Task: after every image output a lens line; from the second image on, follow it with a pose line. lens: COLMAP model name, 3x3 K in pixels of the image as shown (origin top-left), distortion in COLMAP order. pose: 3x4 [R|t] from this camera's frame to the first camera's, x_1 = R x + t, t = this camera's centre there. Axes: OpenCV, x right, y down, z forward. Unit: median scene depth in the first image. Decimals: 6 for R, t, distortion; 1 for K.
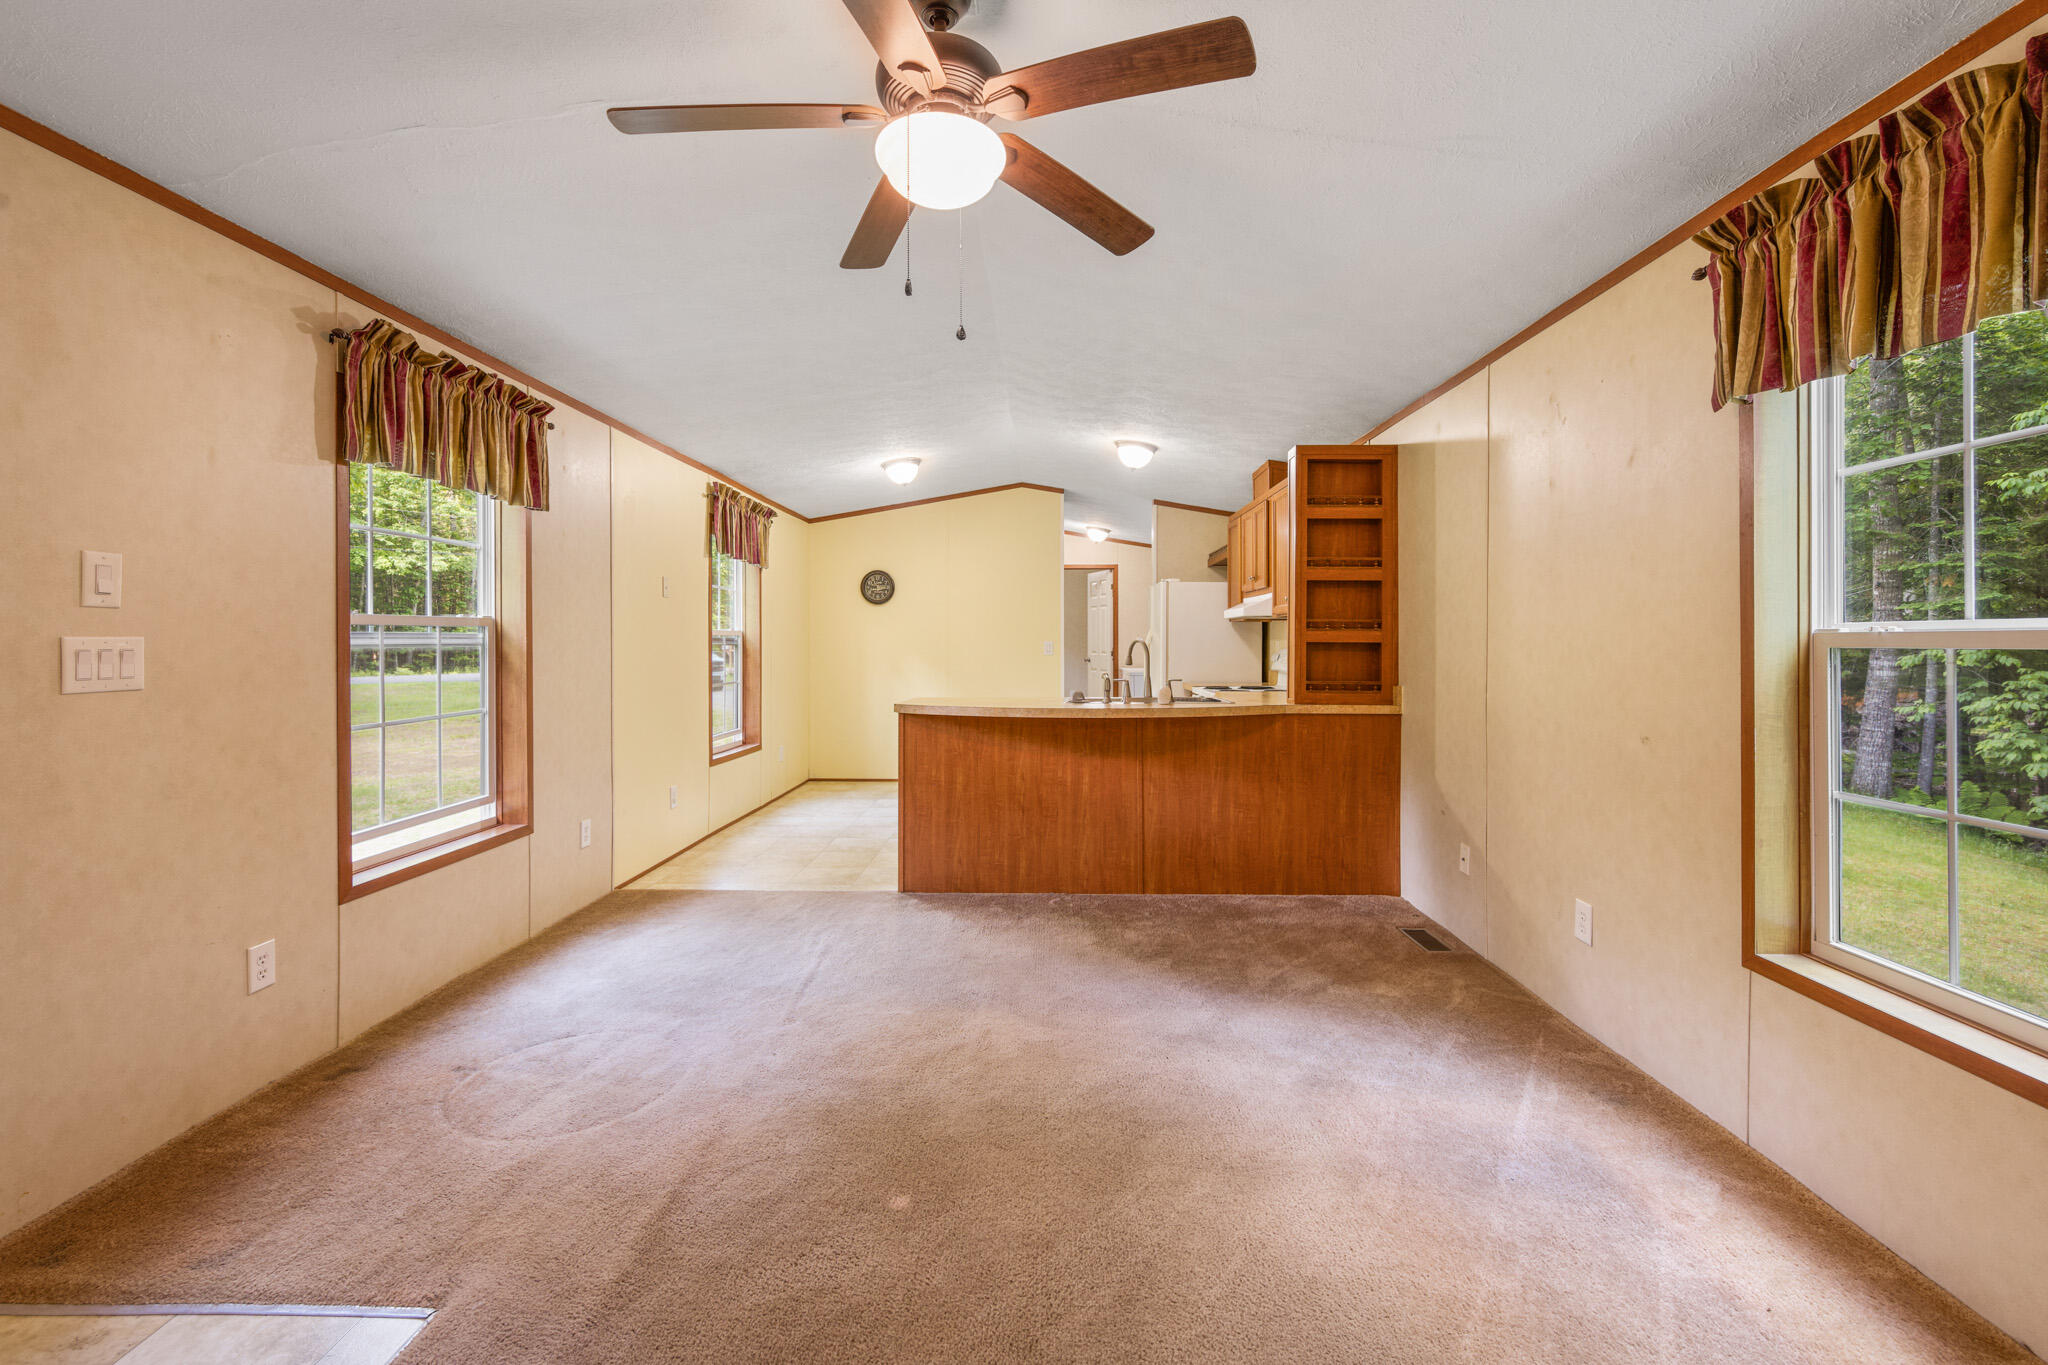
lens RADIAL K [[852.7, 0, 1022.2], [0, 852.7, 639.4], [0, 0, 1]] dist [-0.001157, -0.000072]
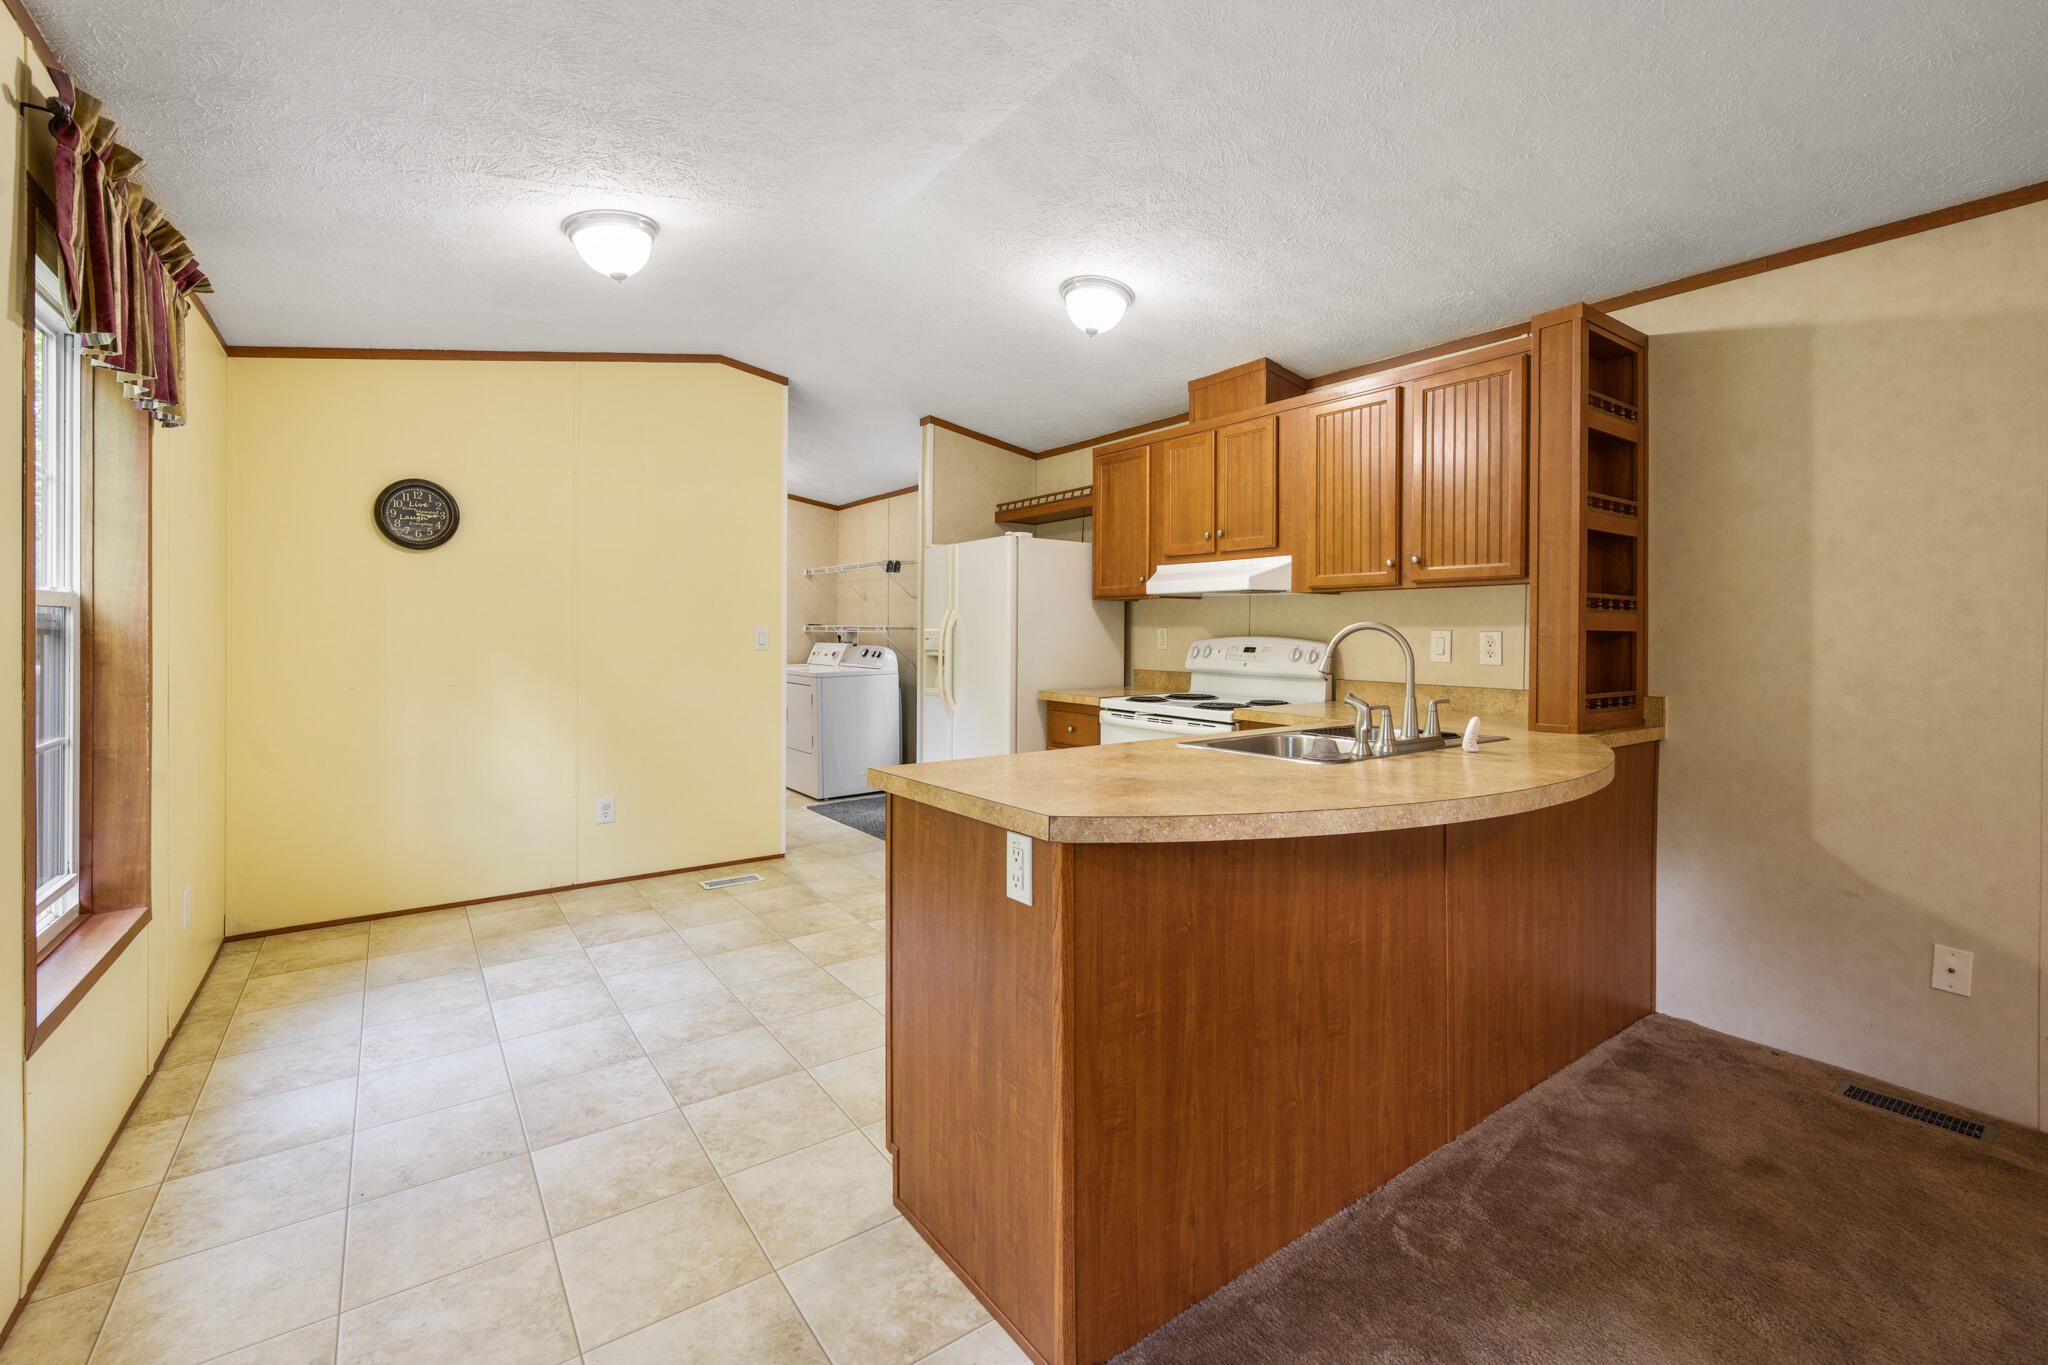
lens RADIAL K [[879.1, 0, 1022.5], [0, 879.1, 630.8], [0, 0, 1]] dist [-0.001155, 0.000493]
pose [[0.799690, 0.003040, 0.600406, -0.363558], [-0.005436, 0.999983, 0.002178, 0.003922], [-0.600389, -0.005006, 0.799692, 0.740985]]
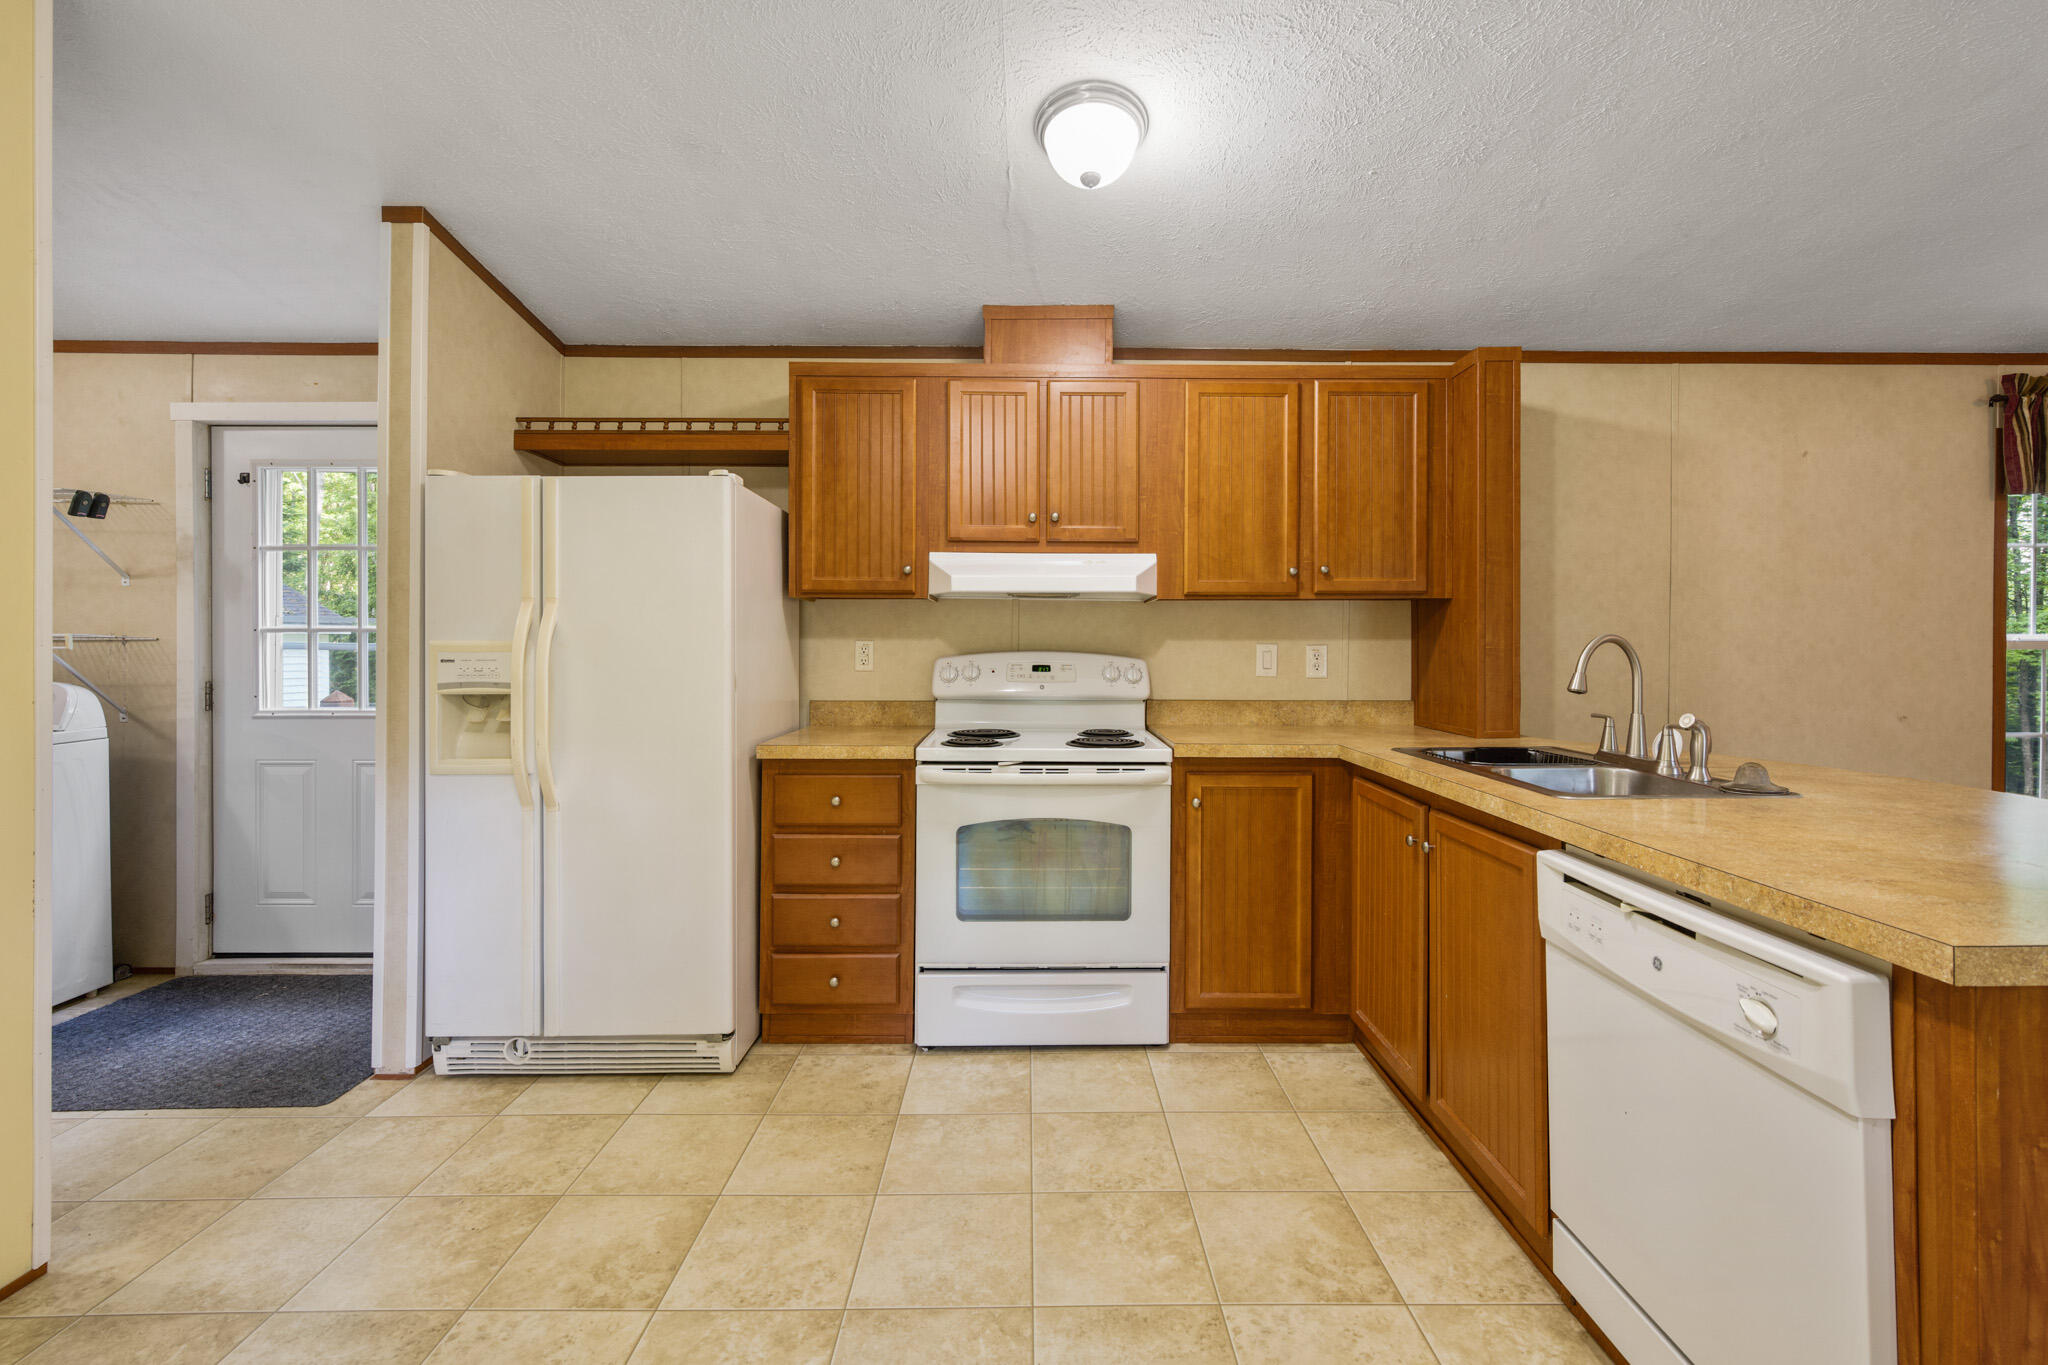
lens RADIAL K [[879.8, 0, 1029.8], [0, 879.8, 652.0], [0, 0, 1]] dist [-0.001135, 0.000214]
pose [[-0.033427, -0.005811, 0.999424, -0.350970], [-0.004622, 0.999973, 0.005659, 0.006819], [-0.999430, -0.004431, -0.033453, 1.381021]]
